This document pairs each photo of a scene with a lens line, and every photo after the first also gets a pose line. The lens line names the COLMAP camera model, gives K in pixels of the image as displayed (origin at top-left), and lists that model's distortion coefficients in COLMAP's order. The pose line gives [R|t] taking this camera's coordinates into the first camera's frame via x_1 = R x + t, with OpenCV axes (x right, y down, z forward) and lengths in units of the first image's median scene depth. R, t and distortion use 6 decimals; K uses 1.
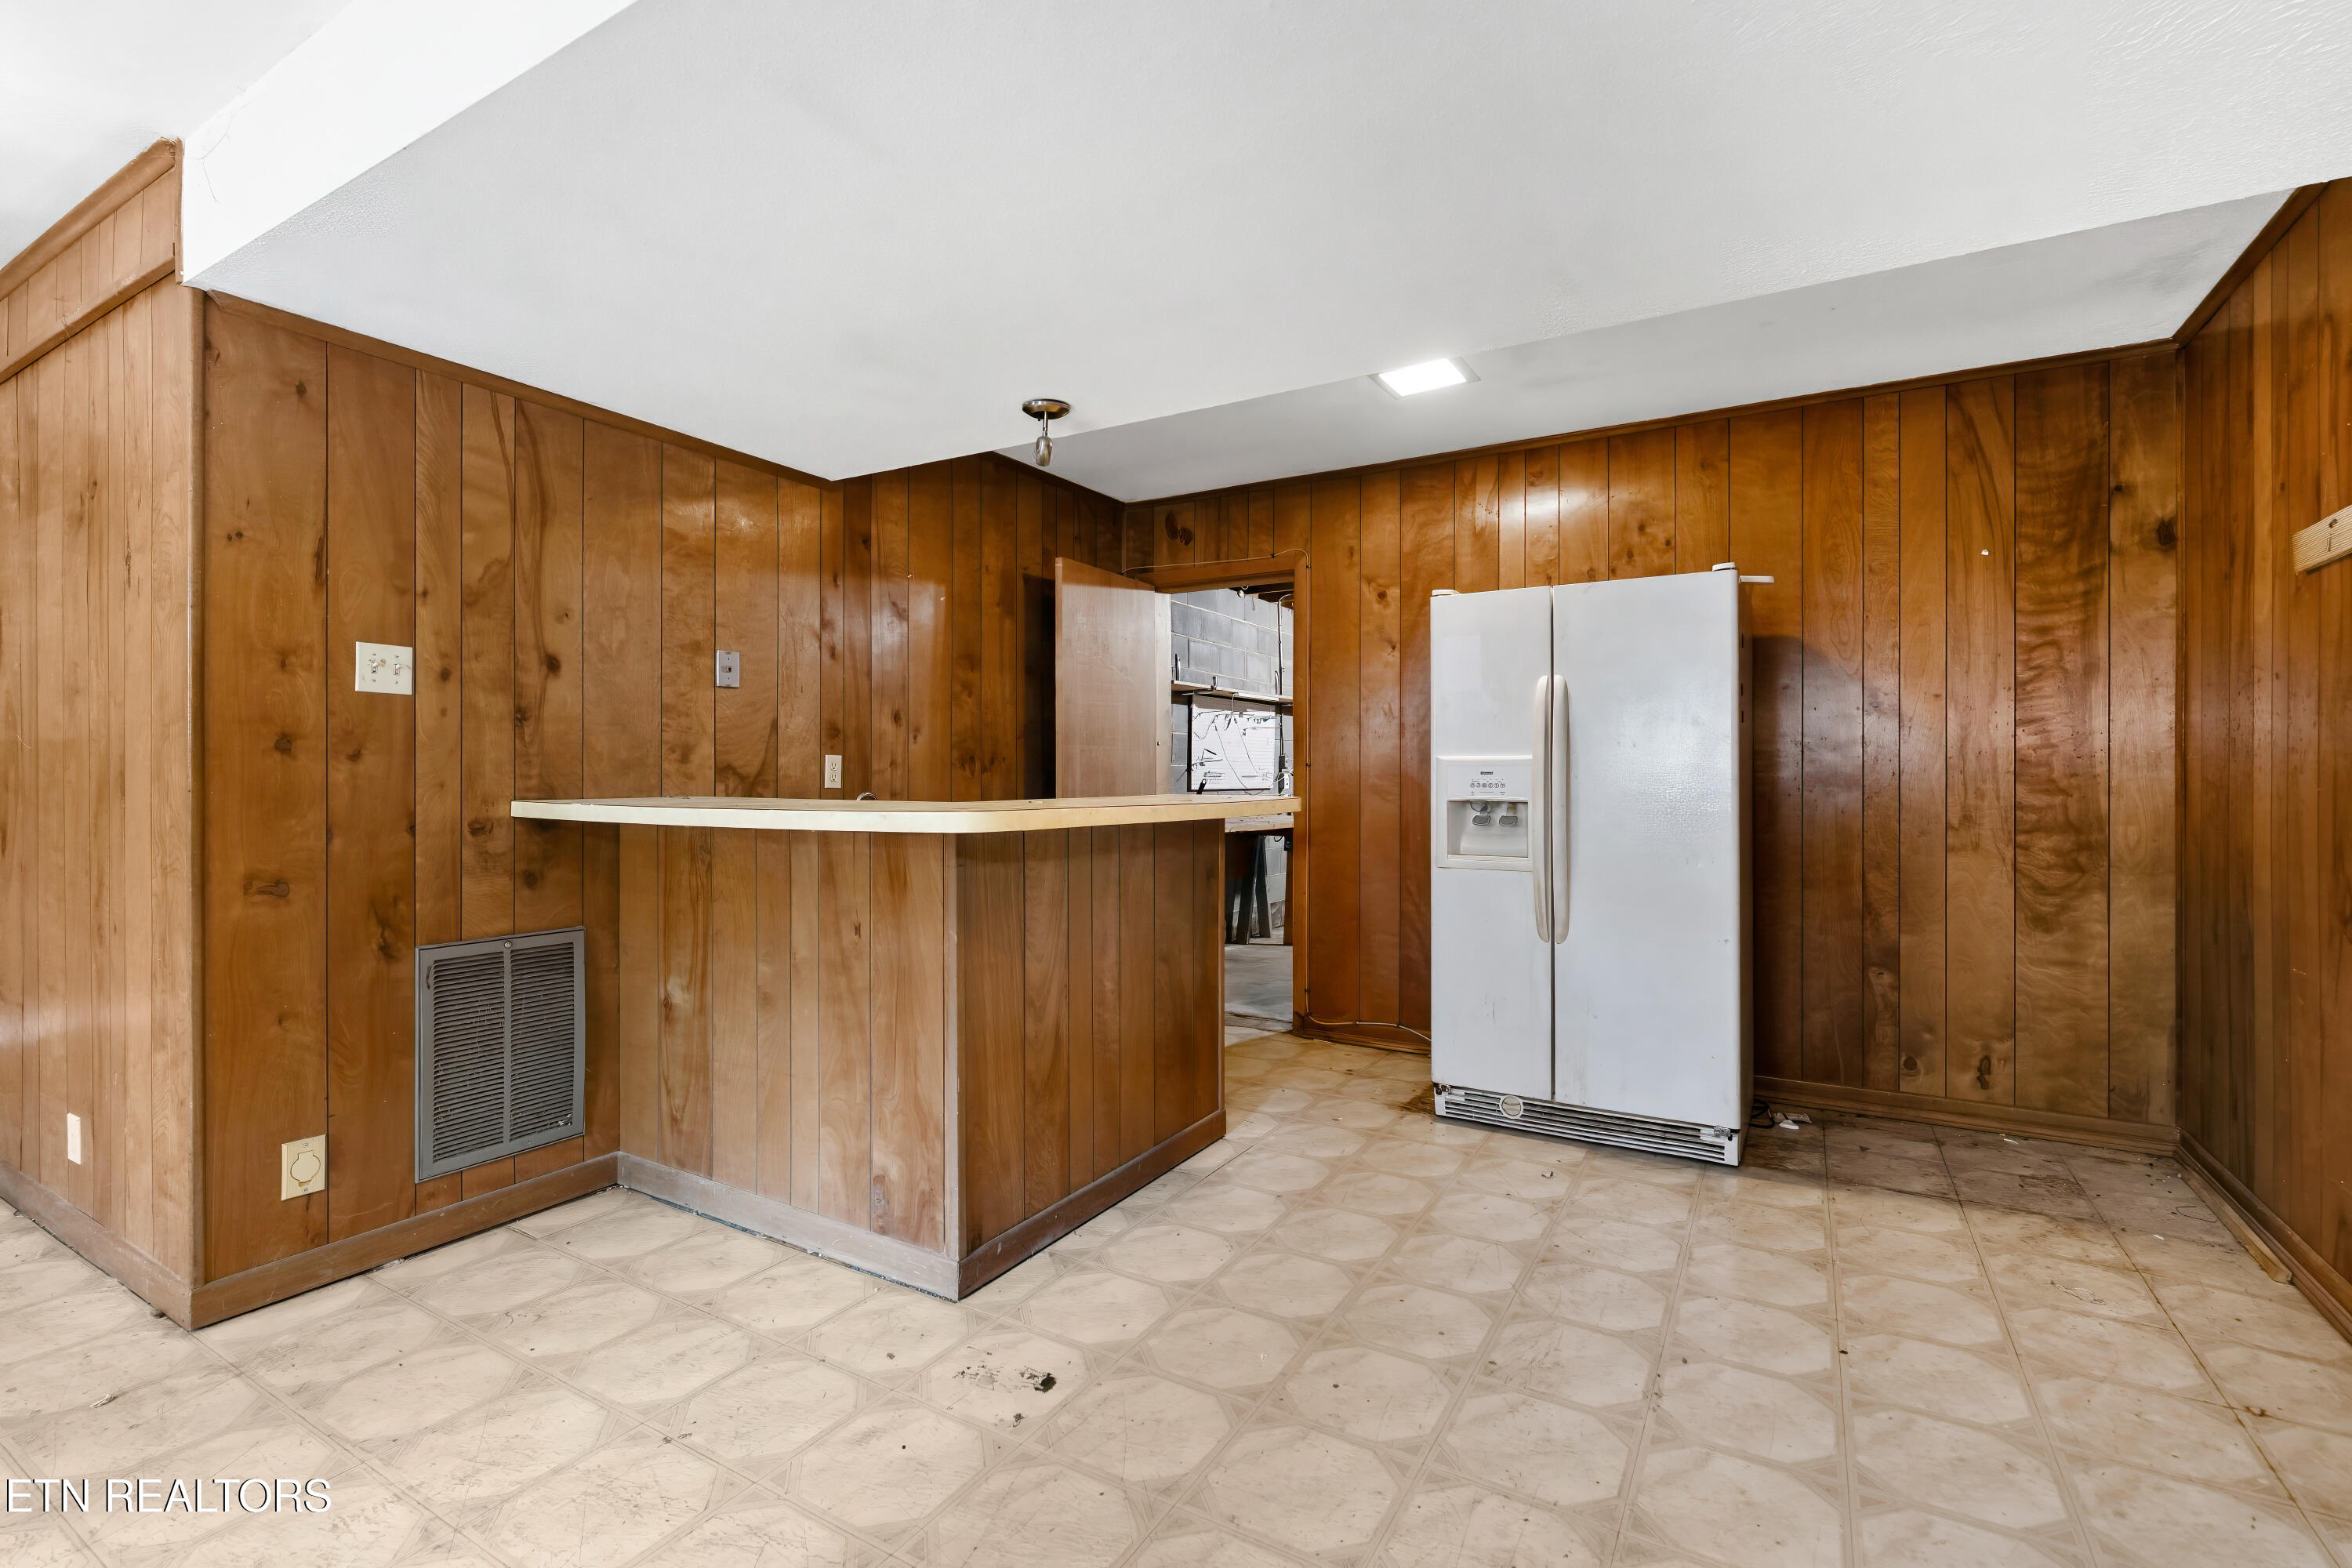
lens RADIAL K [[1051.4, 0, 1172.0], [0, 1051.4, 782.9], [0, 0, 1]] dist [0.000352, 0.000154]
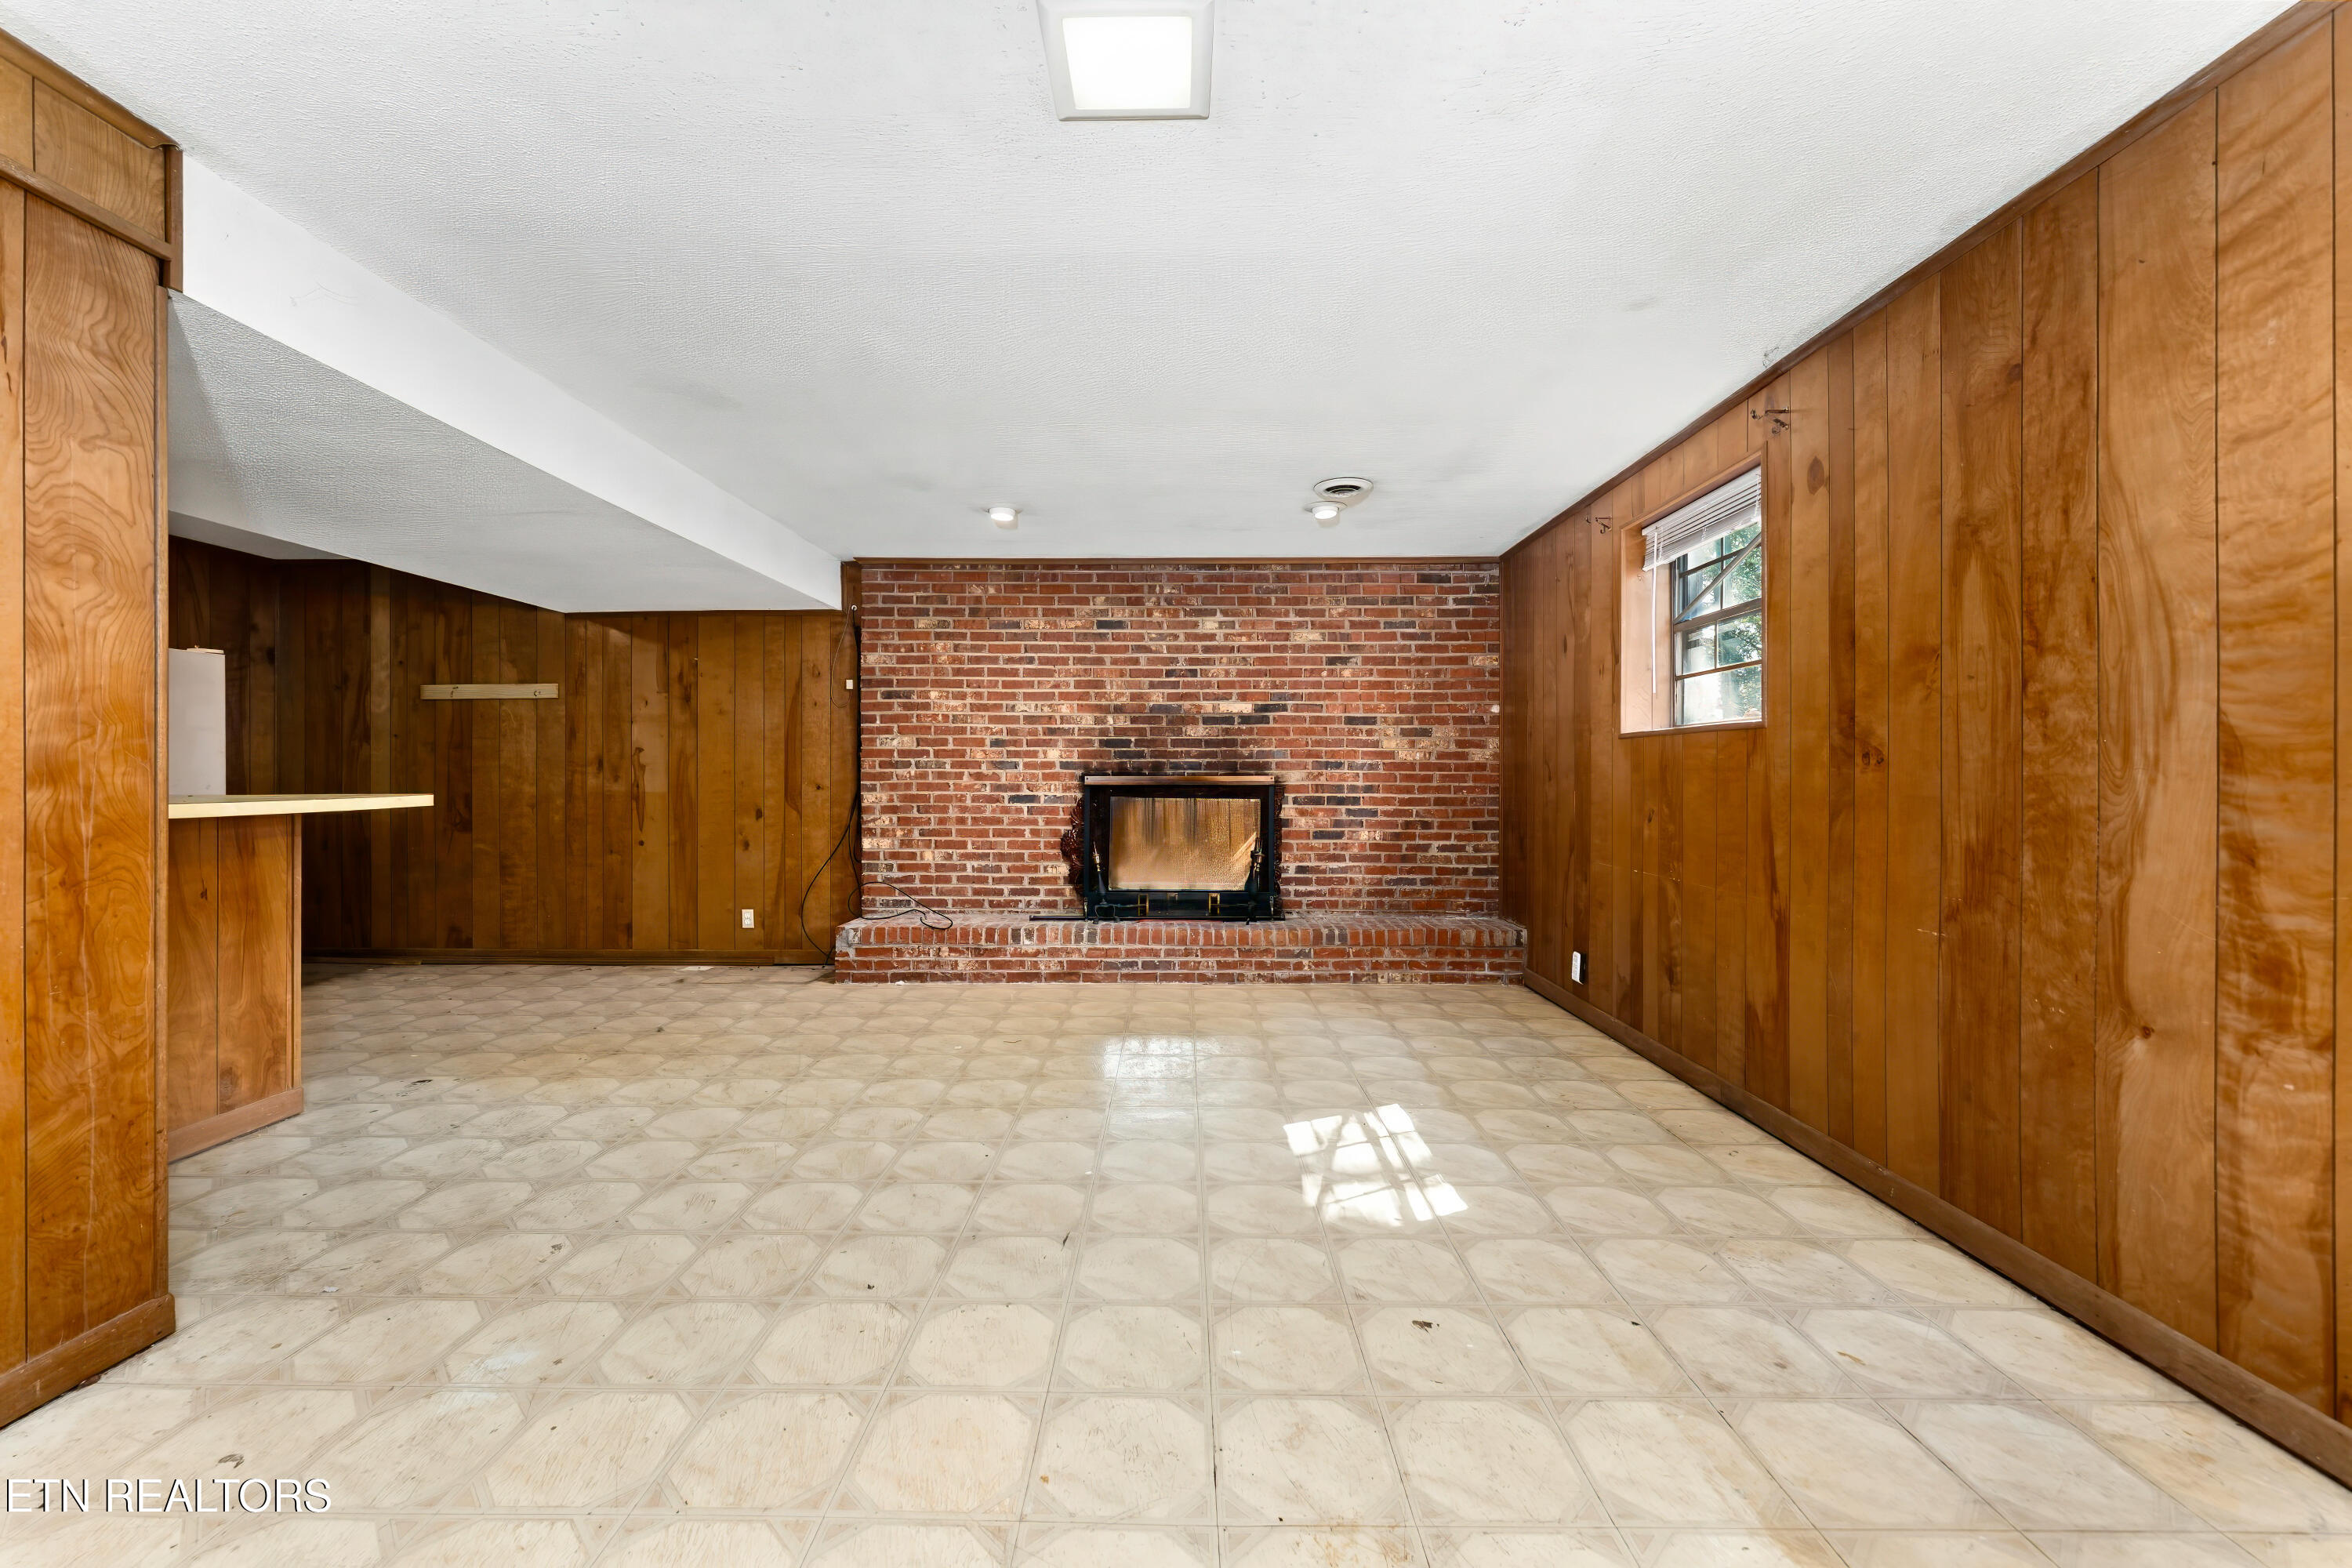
lens RADIAL K [[957.0, 0, 1172.7], [0, 957.0, 779.2], [0, 0, 1]] dist [-0.012626, 0.001247]
pose [[-0.513600, -0.004537, 0.858018, -2.360765], [-0.004947, 0.999985, 0.002326, -0.014009], [-0.858016, -0.003050, -0.513614, 0.694866]]
